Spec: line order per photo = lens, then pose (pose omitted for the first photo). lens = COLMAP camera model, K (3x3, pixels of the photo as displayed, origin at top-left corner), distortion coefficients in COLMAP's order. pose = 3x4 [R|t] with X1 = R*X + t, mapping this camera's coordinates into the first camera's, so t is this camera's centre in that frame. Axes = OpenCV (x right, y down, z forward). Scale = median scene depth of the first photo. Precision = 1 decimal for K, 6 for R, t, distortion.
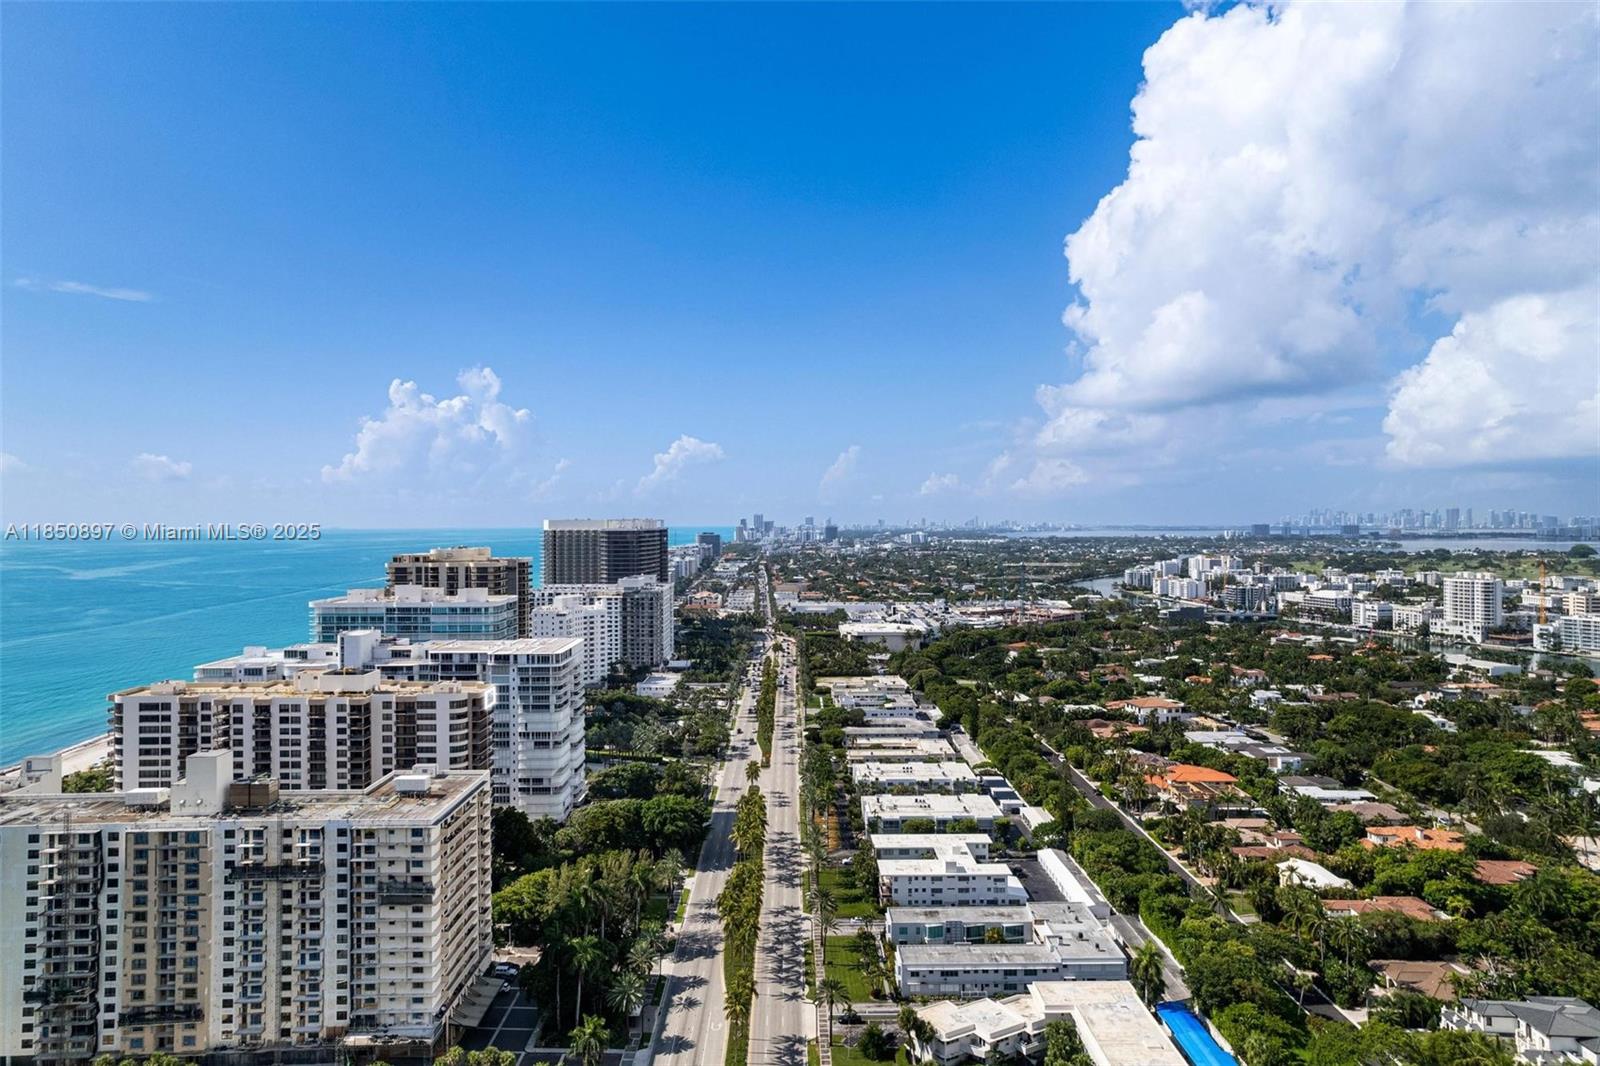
lens RADIAL K [[1030.2, 0, 800.0], [0, 1030.2, 533.0], [0, 0, 1]] dist [0.009598, 0.003343]
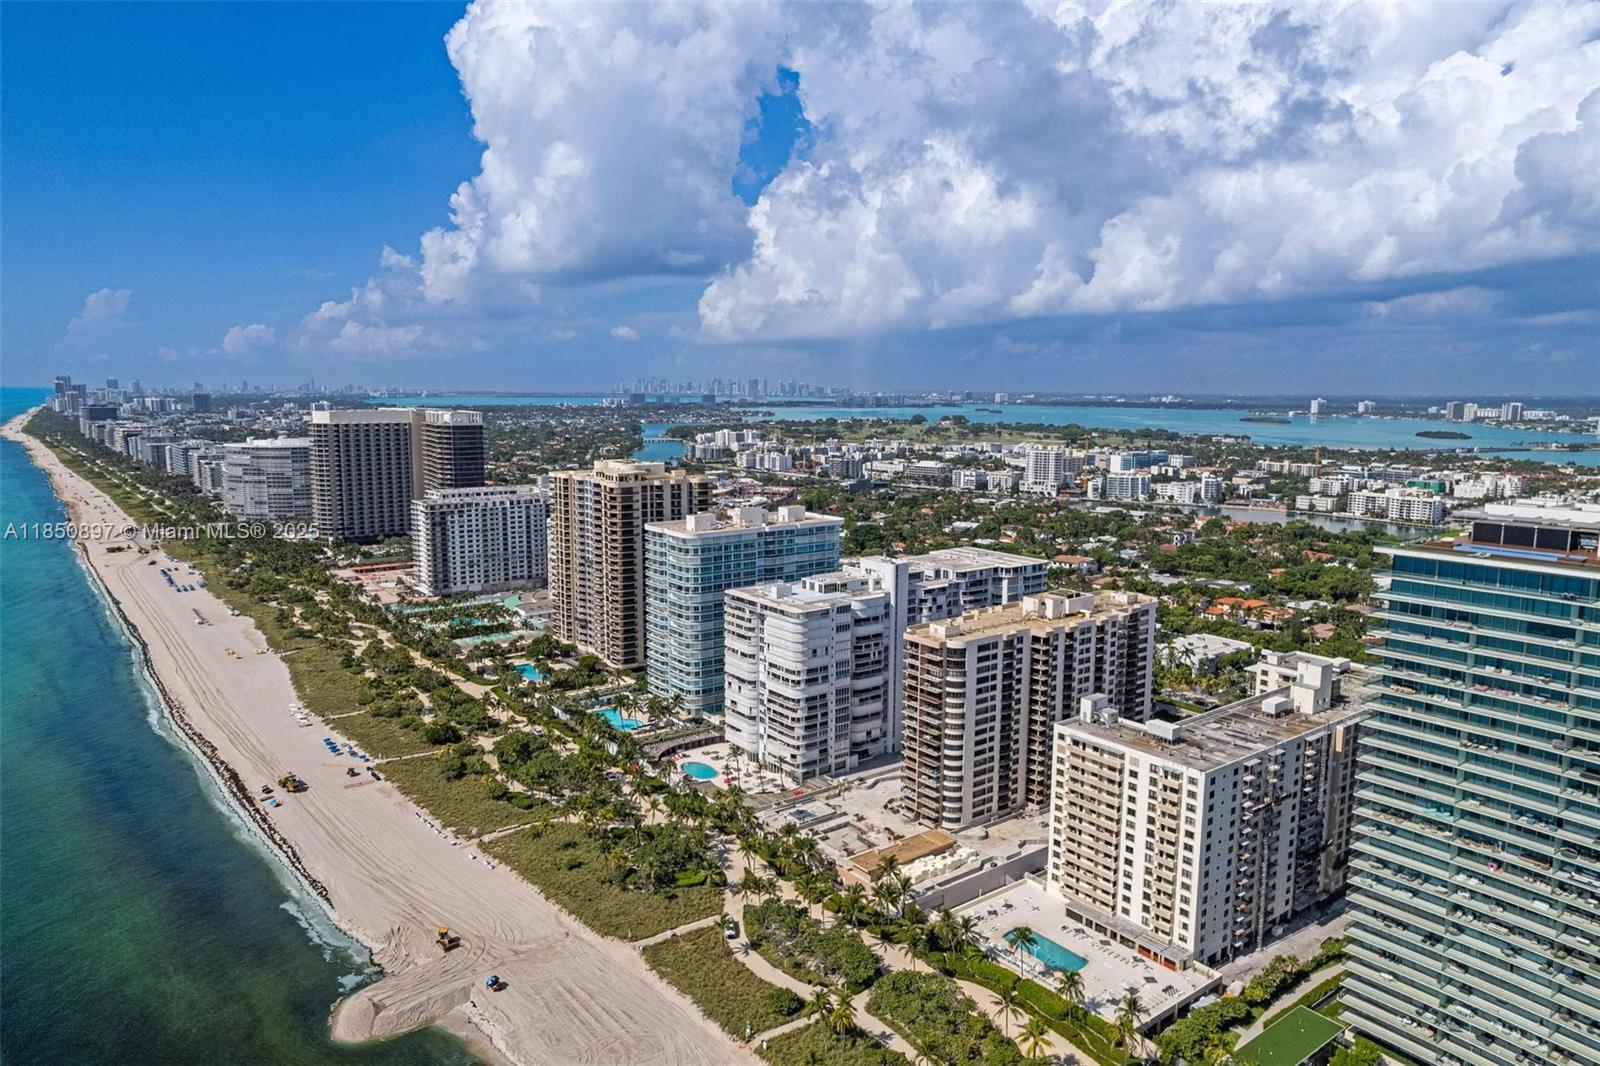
lens RADIAL K [[1030.2, 0, 800.0], [0, 1030.2, 533.0], [0, 0, 1]] dist [0.009598, 0.003343]
pose [[0.804463, -0.076455, 0.589062, -0.415914], [-0.000557, 0.991585, 0.129460, -0.023078], [-0.594002, -0.104474, 0.797651, 0.093943]]
